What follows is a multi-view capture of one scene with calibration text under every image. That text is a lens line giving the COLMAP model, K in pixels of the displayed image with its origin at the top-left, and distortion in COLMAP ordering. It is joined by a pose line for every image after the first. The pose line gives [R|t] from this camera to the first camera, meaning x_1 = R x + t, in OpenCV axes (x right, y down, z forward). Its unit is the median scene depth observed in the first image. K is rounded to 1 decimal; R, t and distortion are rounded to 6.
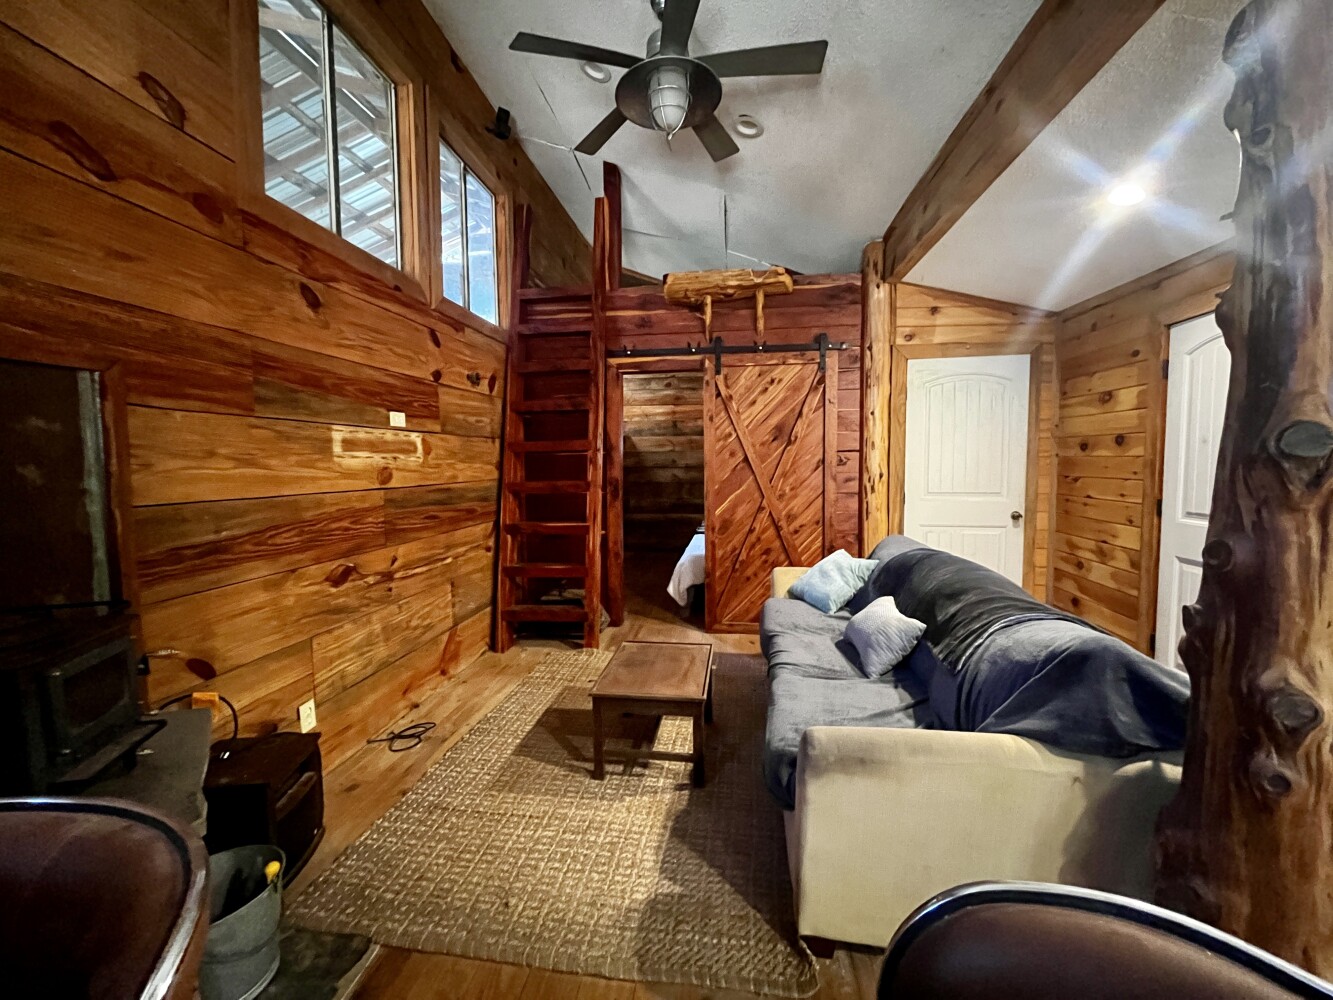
lens RADIAL K [[534.8, 0, 664.6], [0, 534.8, 494.5], [0, 0, 1]] dist [-0.004374, -0.000291]
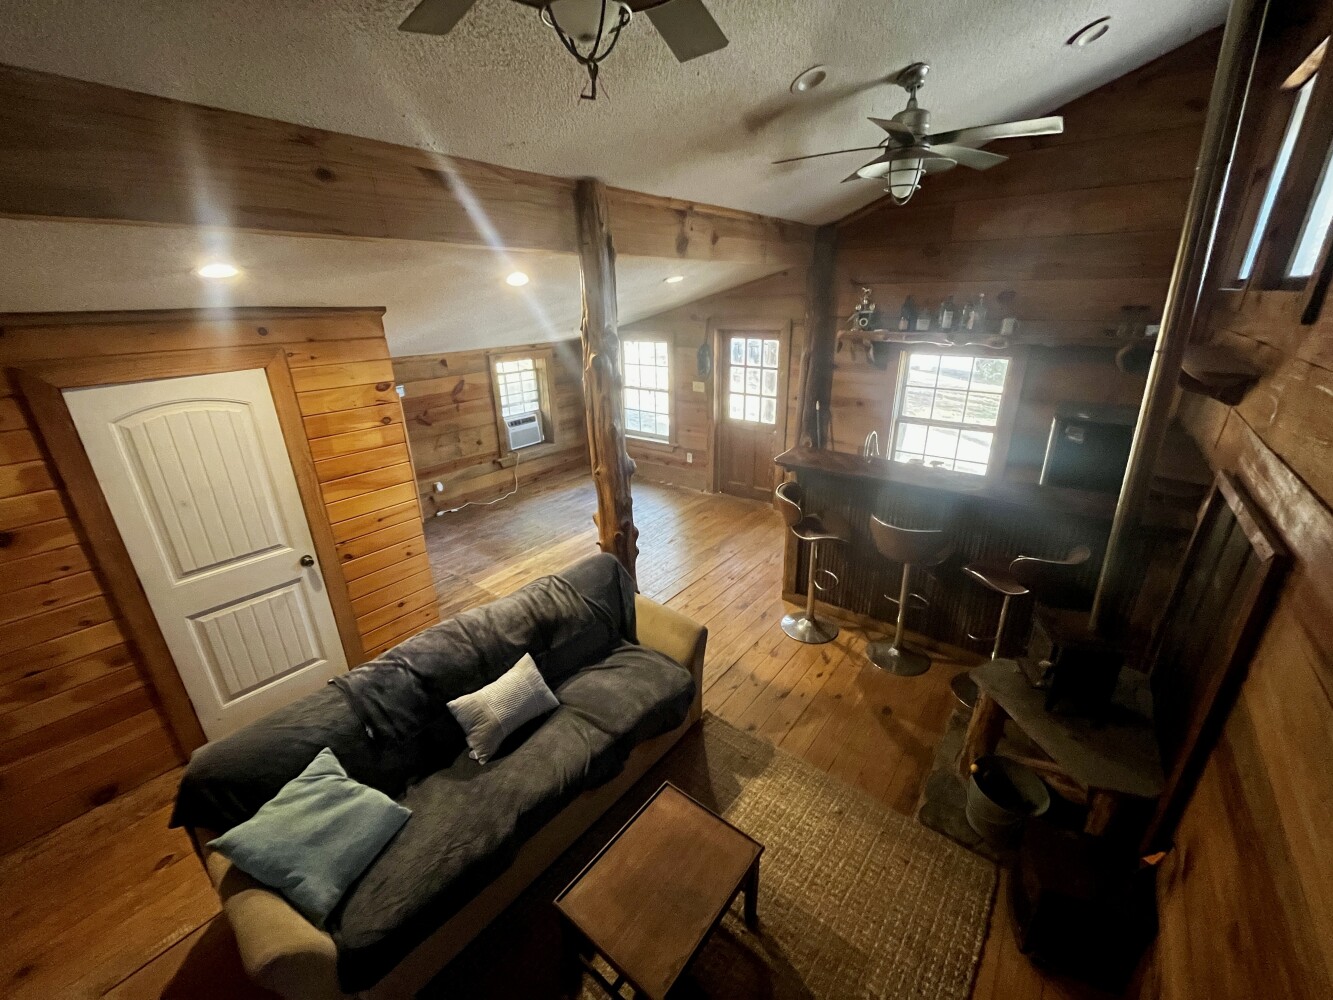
lens RADIAL K [[534.8, 0, 666.1], [0, 534.8, 497.5], [0, 0, 1]] dist [-0.004374, -0.000291]
pose [[-0.858679, -0.153882, 0.488867, -0.264062], [0.063070, 0.914884, 0.398759, -0.414132], [-0.508619, 0.373239, -0.775887, 1.175708]]
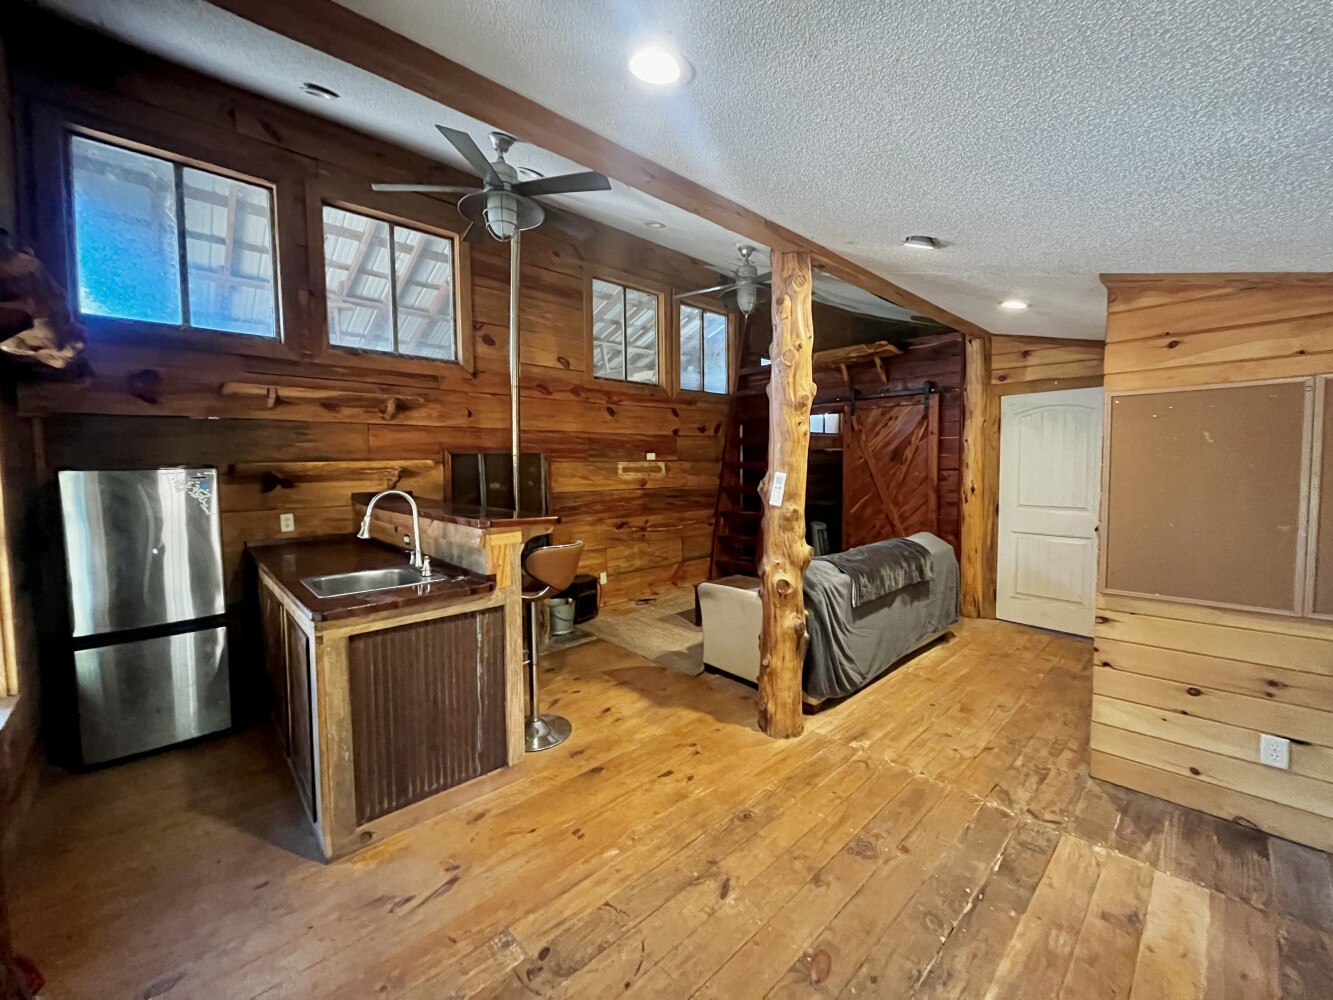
lens RADIAL K [[534.8, 0, 665.4], [0, 534.8, 494.8], [0, 0, 1]] dist [-0.004374, -0.000291]
pose [[0.772763, 0.038294, -0.633539, 0.818981], [-0.035757, 0.999220, 0.016783, -0.023512], [0.633687, 0.009684, 0.773529, -0.554883]]
